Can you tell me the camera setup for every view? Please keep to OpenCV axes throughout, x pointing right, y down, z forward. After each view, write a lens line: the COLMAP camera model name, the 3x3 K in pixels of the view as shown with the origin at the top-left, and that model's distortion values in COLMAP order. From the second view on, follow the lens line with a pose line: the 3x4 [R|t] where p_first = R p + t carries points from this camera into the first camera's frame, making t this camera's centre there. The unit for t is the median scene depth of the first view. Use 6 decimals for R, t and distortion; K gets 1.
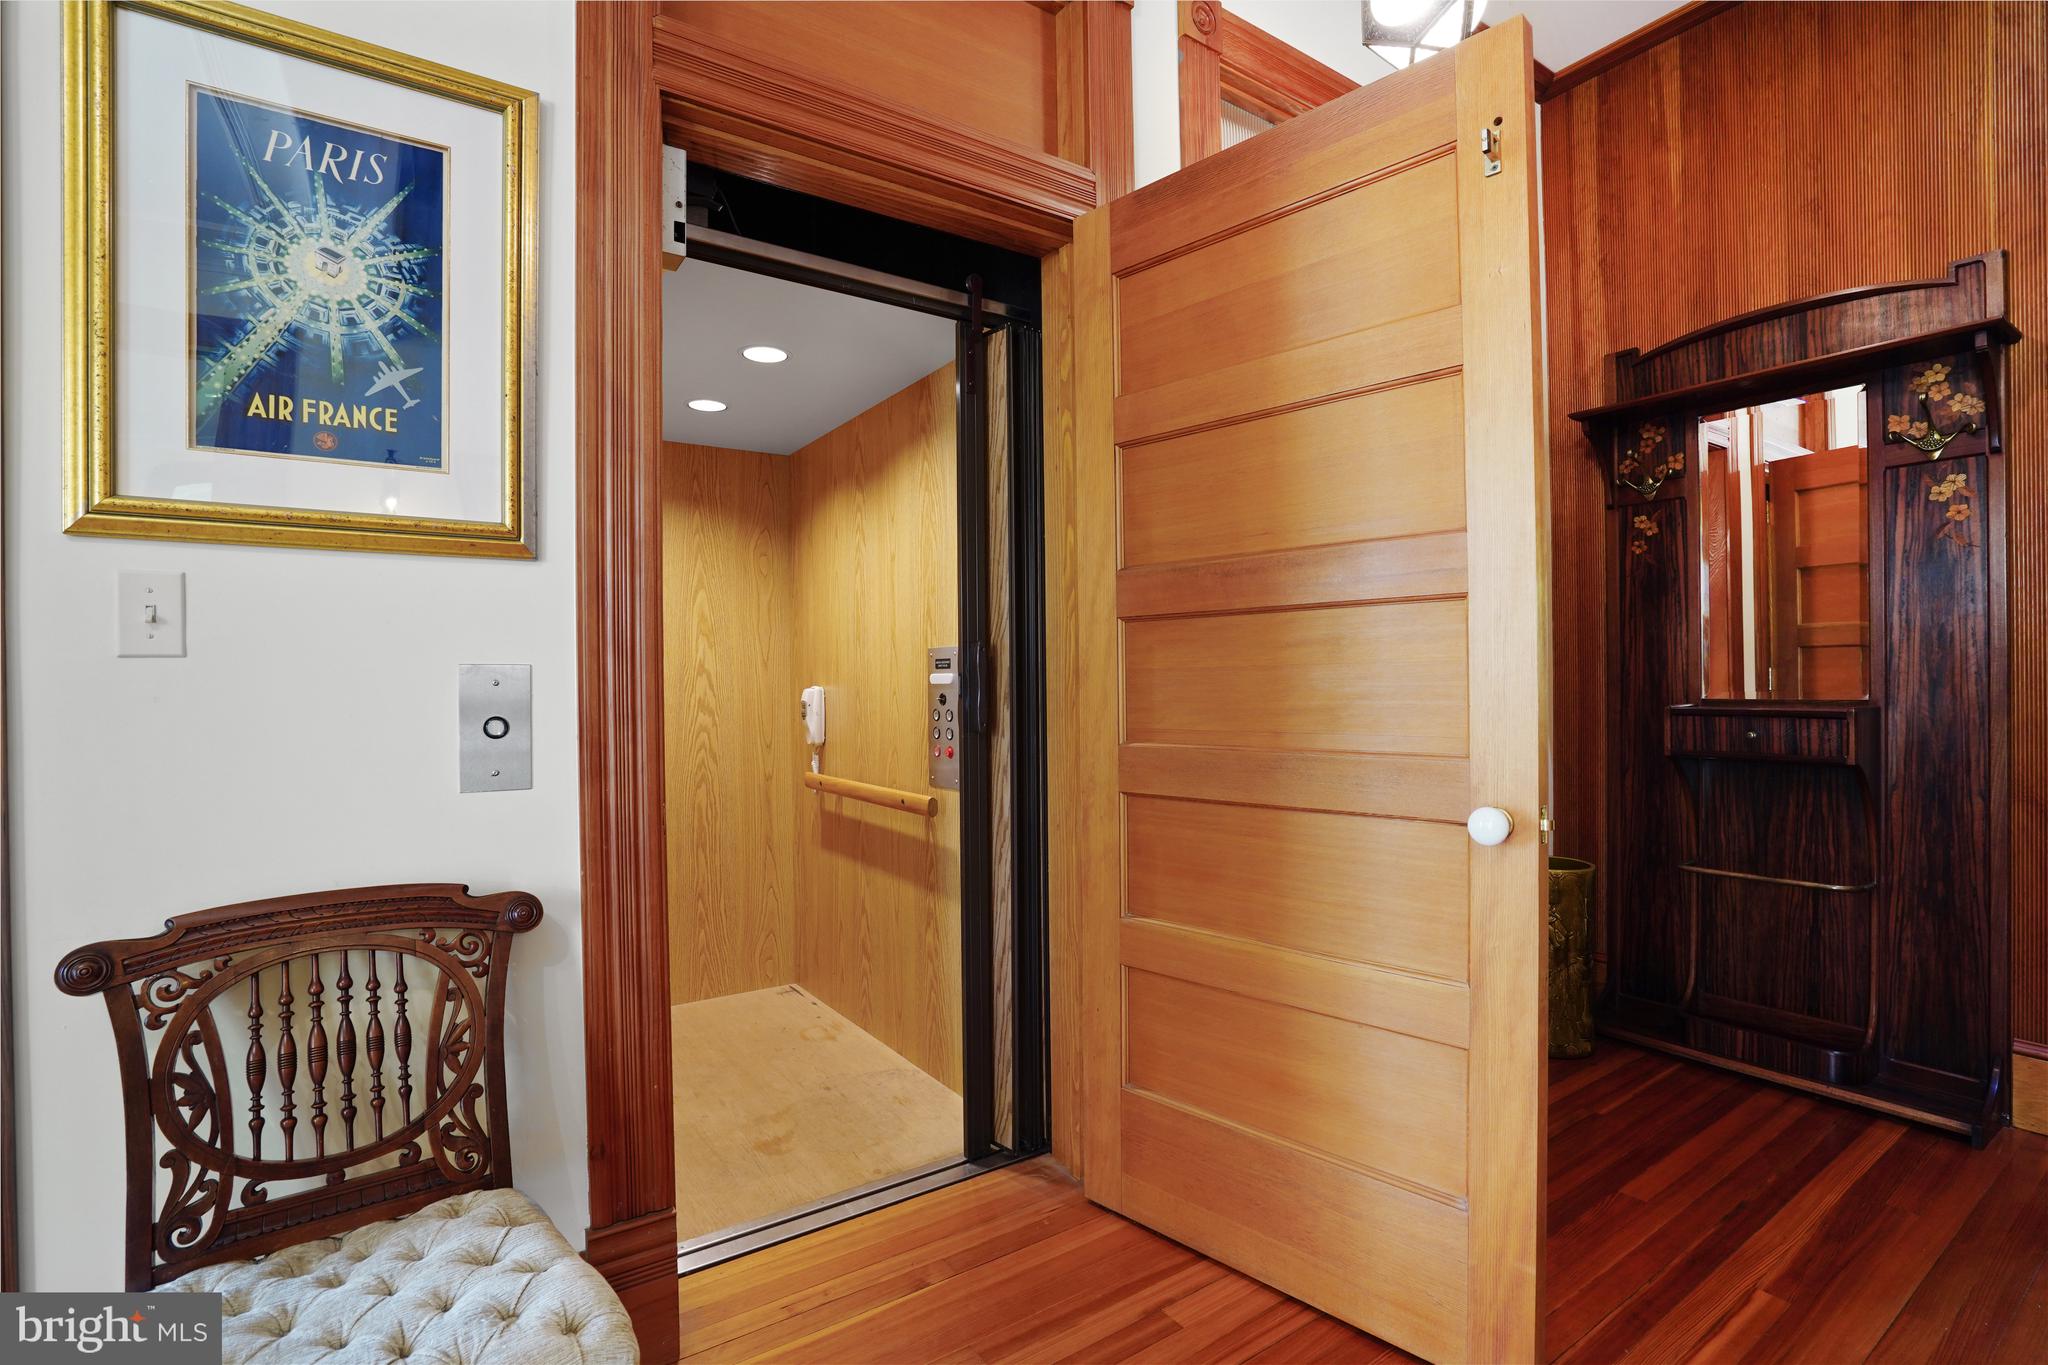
lens RADIAL K [[948.6, 0, 983.3], [0, 948.6, 680.6], [0, 0, 1]] dist [-0.037625, 0.008604]
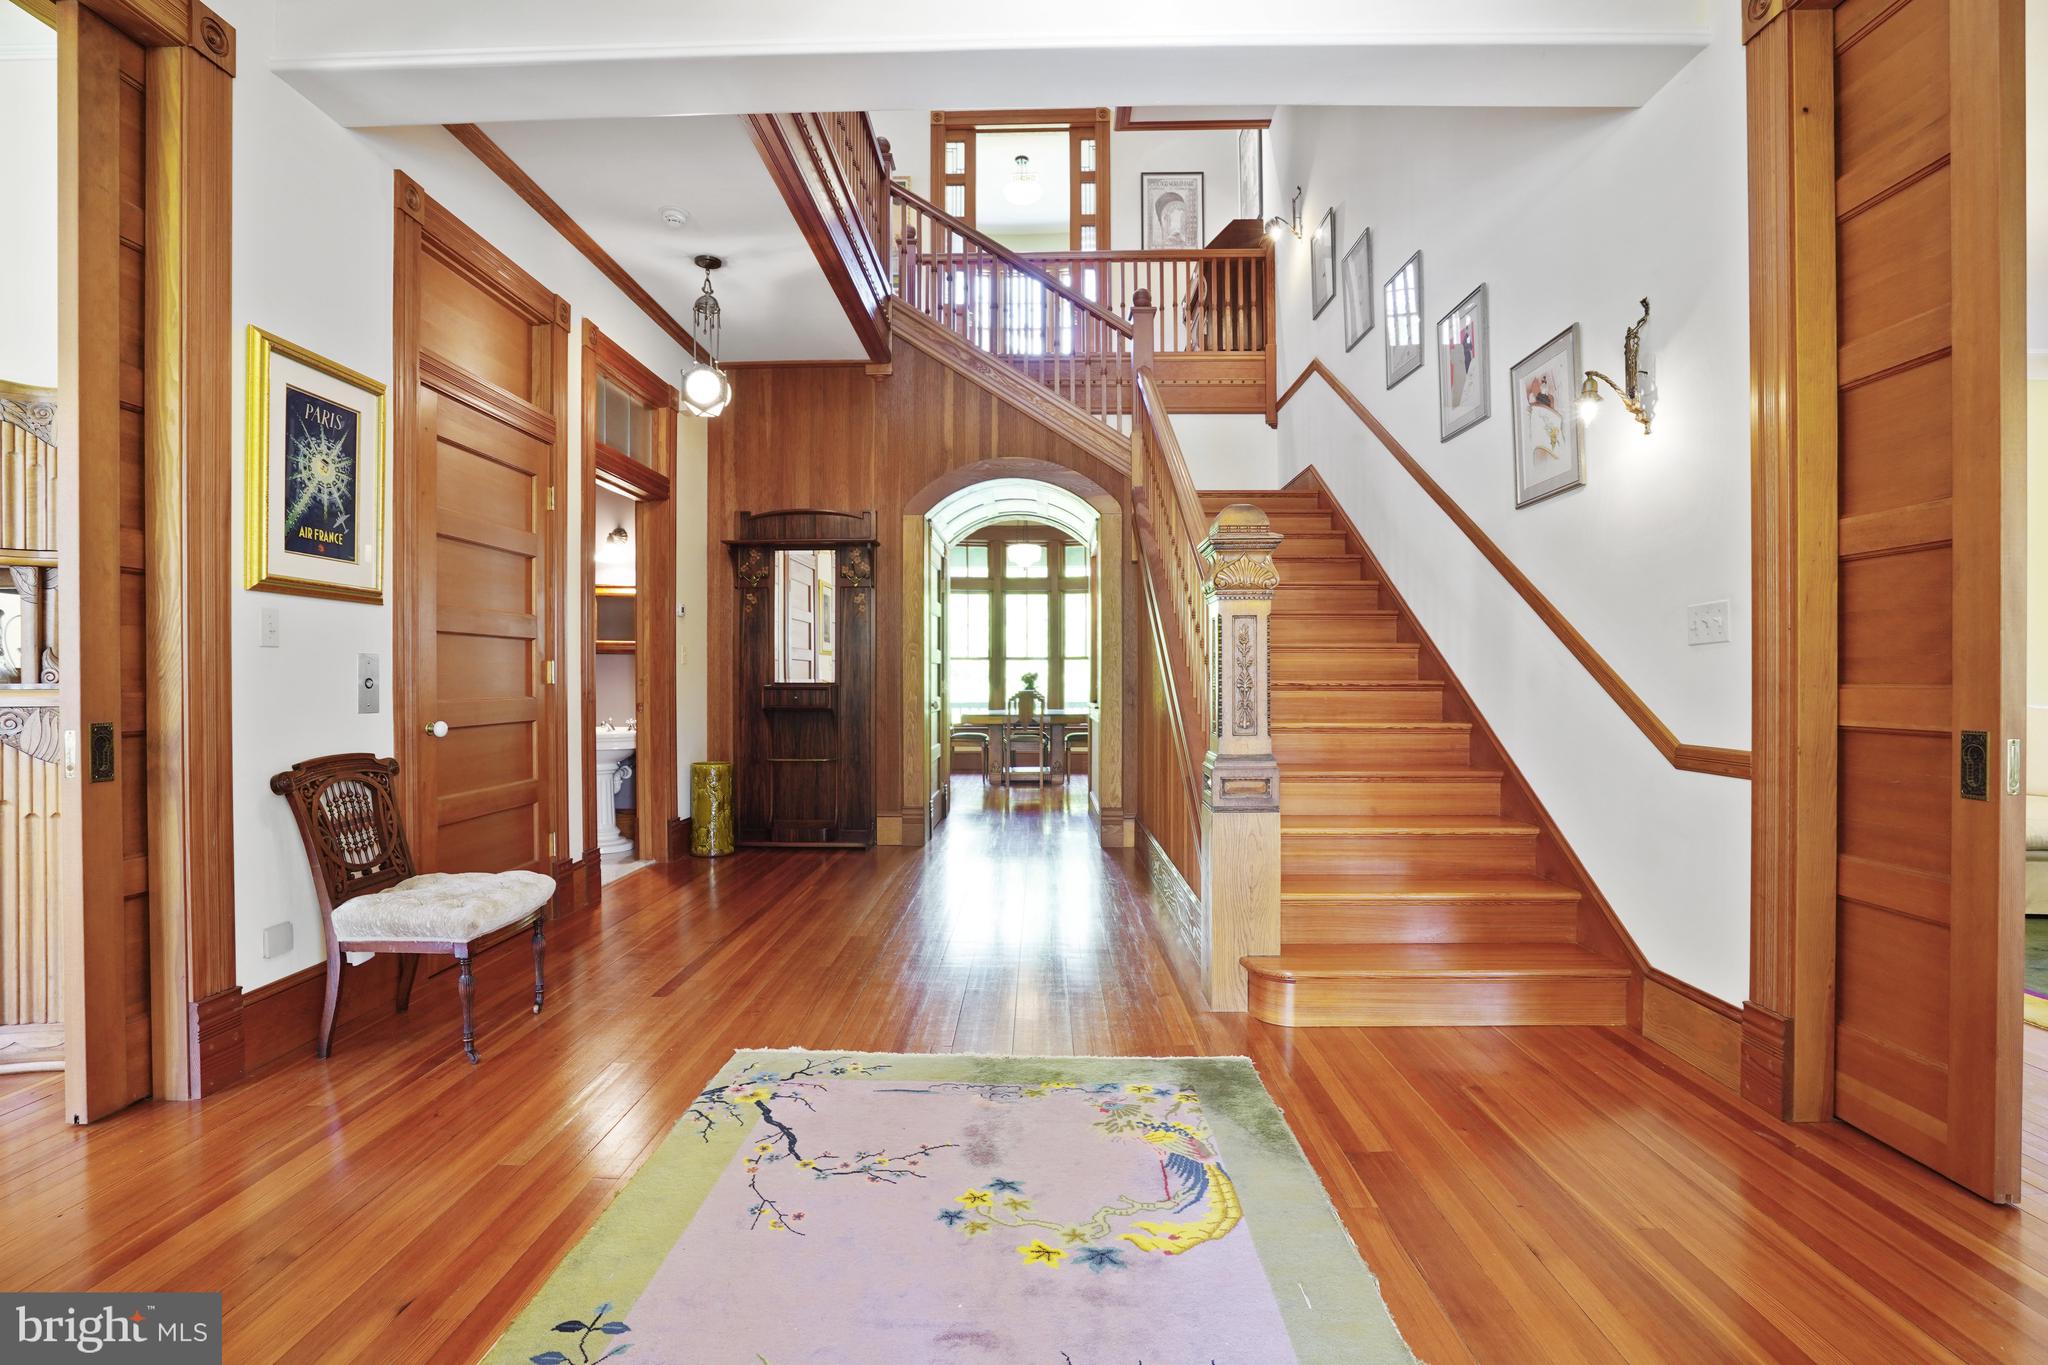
lens RADIAL K [[948.6, 0, 1036.6], [0, 948.6, 669.1], [0, 0, 1]] dist [-0.037625, 0.008604]
pose [[0.550639, 0.015178, 0.834605, -0.871401], [-0.001402, 0.999850, -0.017258, 0.030686], [-0.834742, 0.008332, 0.550578, -0.857817]]
